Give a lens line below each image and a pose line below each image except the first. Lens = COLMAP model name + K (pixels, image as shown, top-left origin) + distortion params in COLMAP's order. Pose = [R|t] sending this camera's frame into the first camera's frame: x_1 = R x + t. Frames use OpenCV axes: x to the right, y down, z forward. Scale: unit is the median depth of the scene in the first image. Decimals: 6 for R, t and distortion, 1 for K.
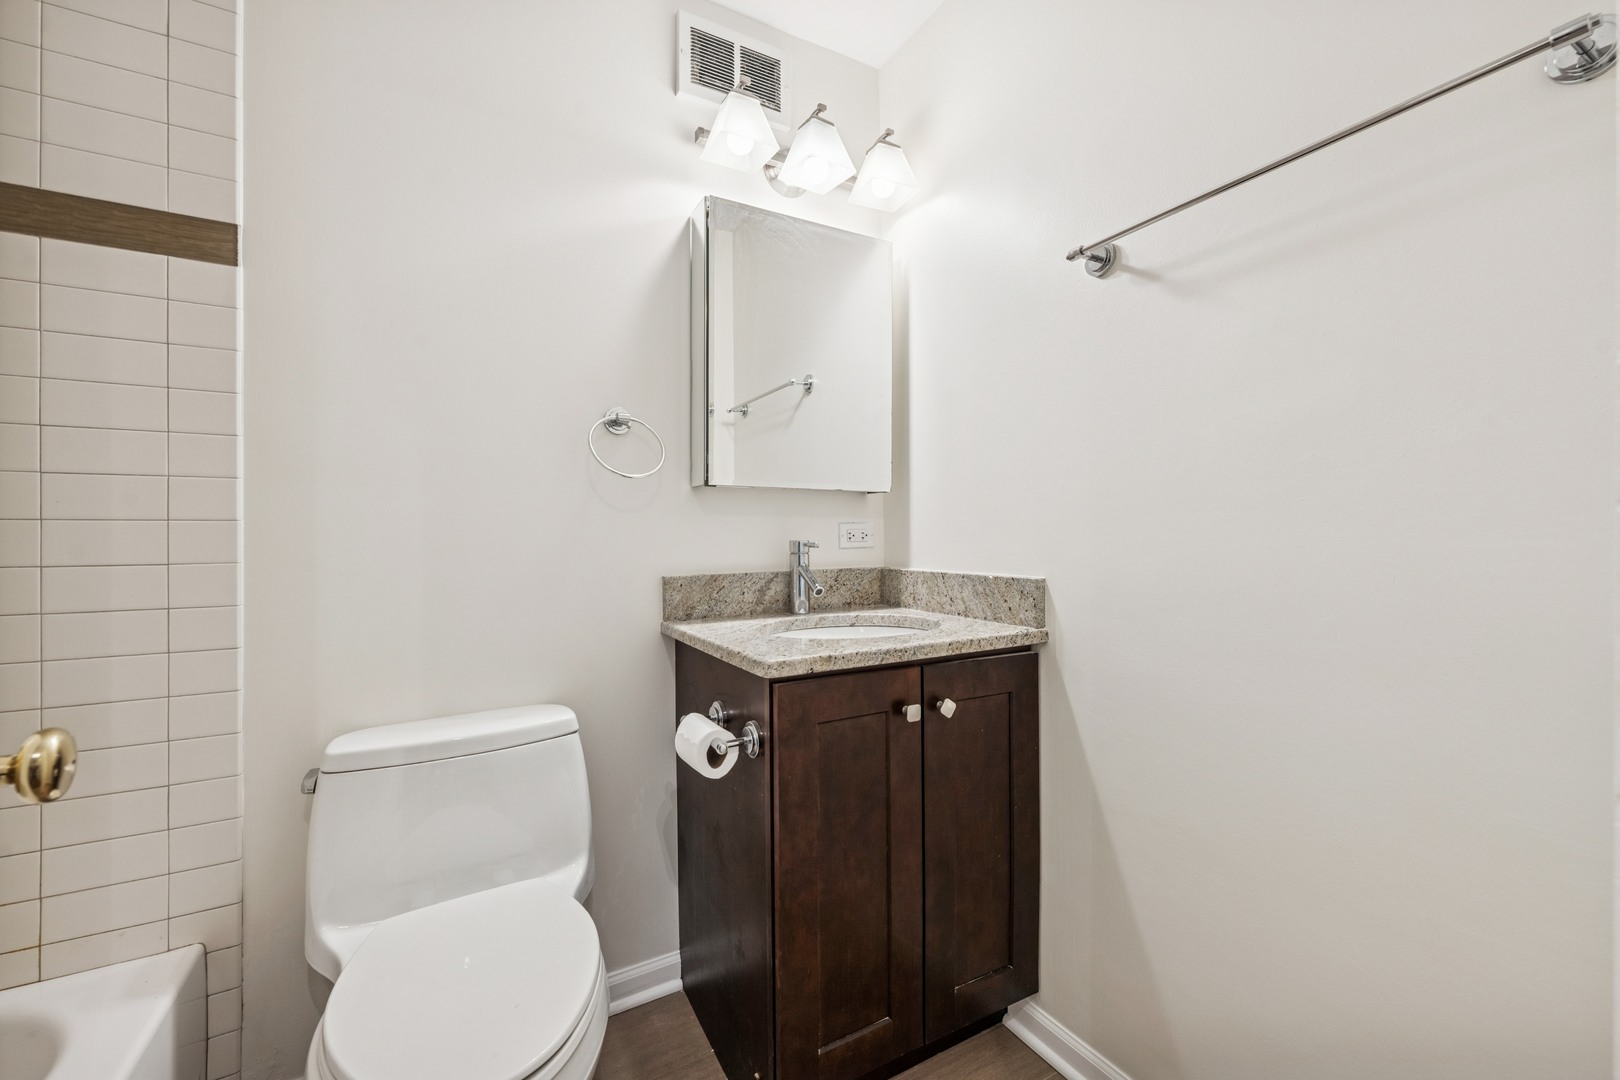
lens RADIAL K [[645.3, 0, 809.1], [0, 645.3, 535.0], [0, 0, 1]] dist [-0.003448, 0.000224]
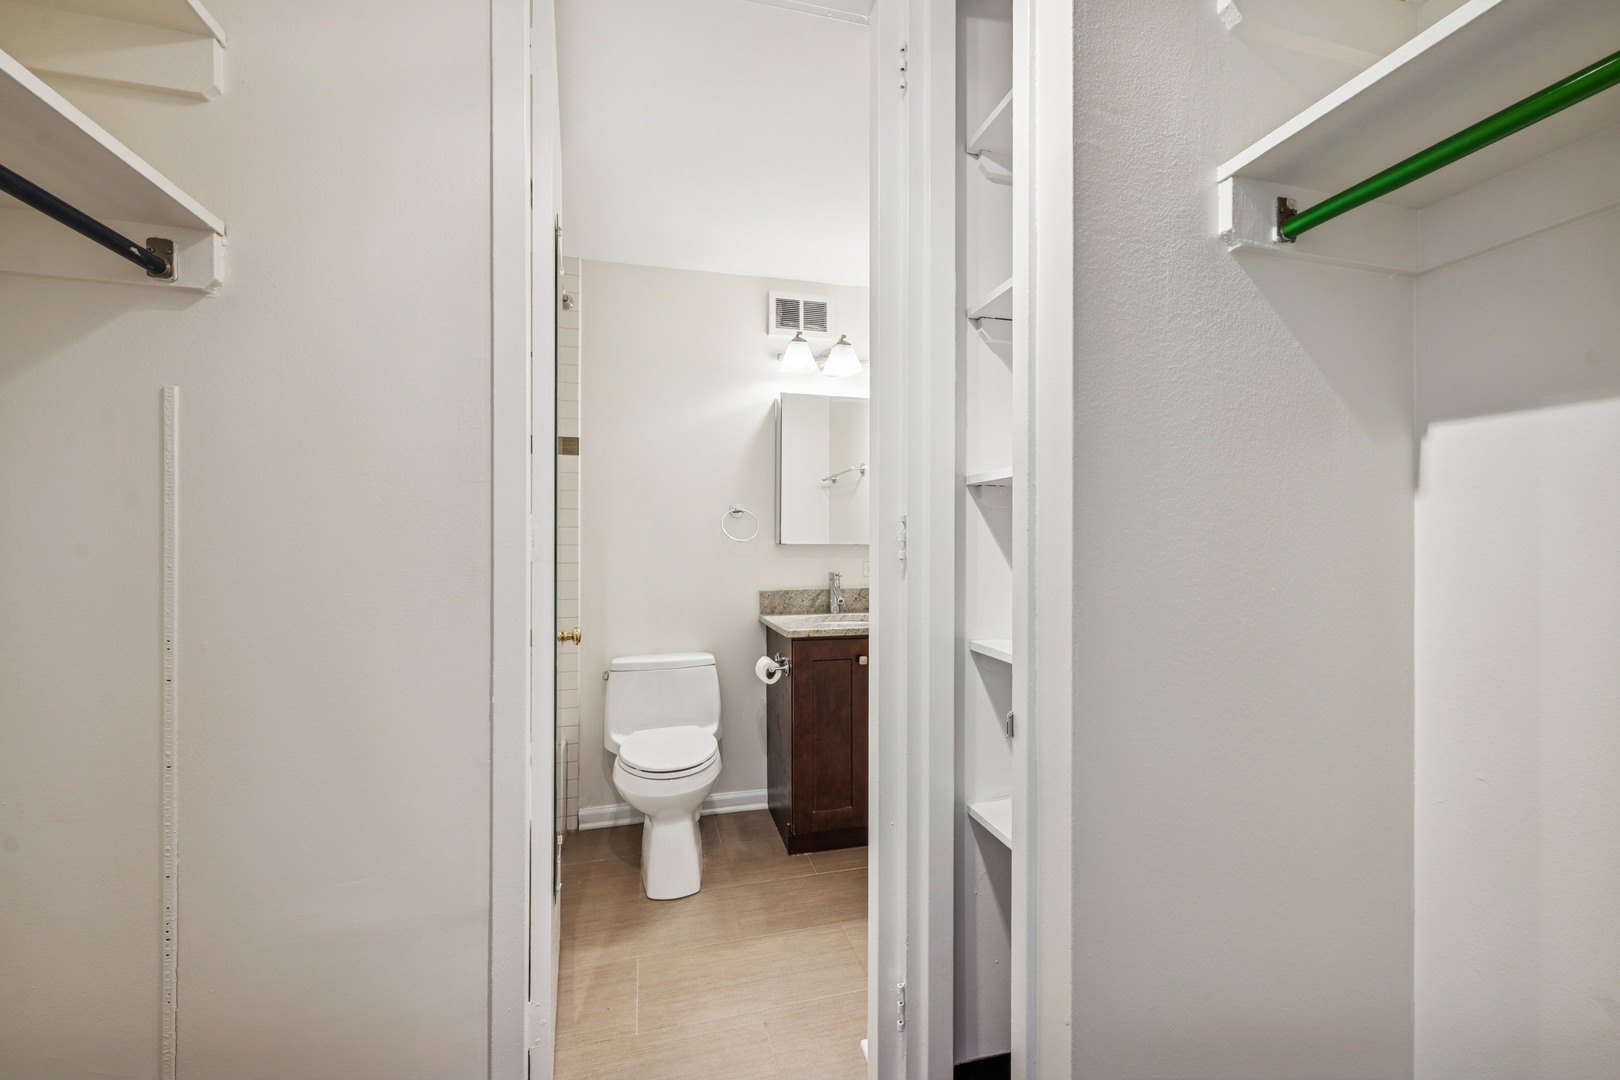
lens RADIAL K [[658.6, 0, 810.0], [0, 658.6, 540.0], [0, 0, 1]] dist [0.001862, 0.000115]
pose [[0.966064, 0.001832, -0.258298, 0.419454], [-0.003966, 0.999962, -0.007742, -0.071292], [0.258274, 0.008503, 0.966034, -0.842494]]
